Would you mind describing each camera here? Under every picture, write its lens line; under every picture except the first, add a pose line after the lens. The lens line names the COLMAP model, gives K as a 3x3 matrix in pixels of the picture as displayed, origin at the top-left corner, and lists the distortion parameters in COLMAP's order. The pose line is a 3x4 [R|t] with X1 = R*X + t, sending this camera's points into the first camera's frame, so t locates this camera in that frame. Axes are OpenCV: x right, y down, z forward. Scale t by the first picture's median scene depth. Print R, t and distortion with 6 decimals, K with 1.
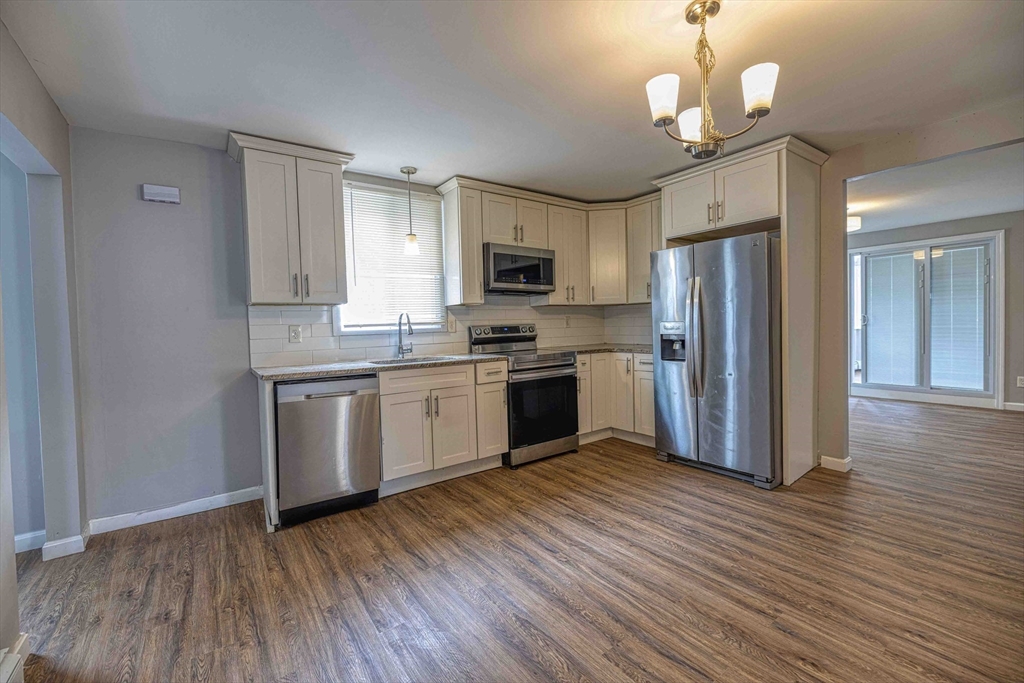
lens RADIAL K [[430.6, 0, 506.1], [0, 430.6, 338.7], [0, 0, 1]] dist [-0.003571, -0.000507]
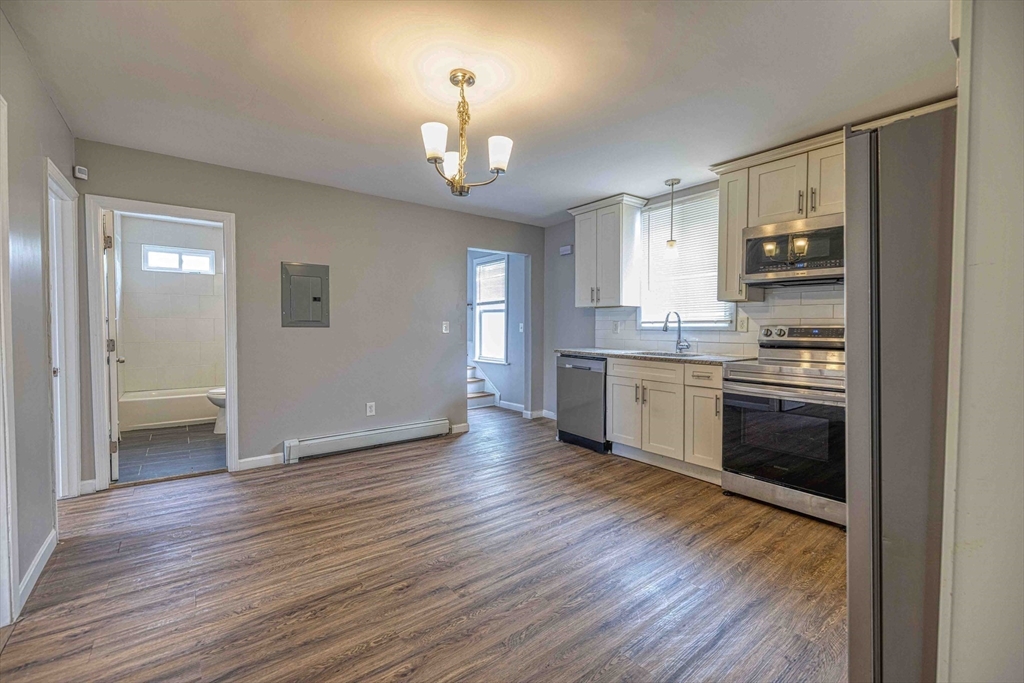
lens RADIAL K [[430.6, 0, 506.8], [0, 430.6, 339.0], [0, 0, 1]] dist [-0.003571, -0.000507]
pose [[0.027116, 0.061262, -0.997753, 0.953835], [-0.035031, 0.997565, 0.060299, -0.045887], [0.999018, 0.033317, 0.029197, 0.602187]]
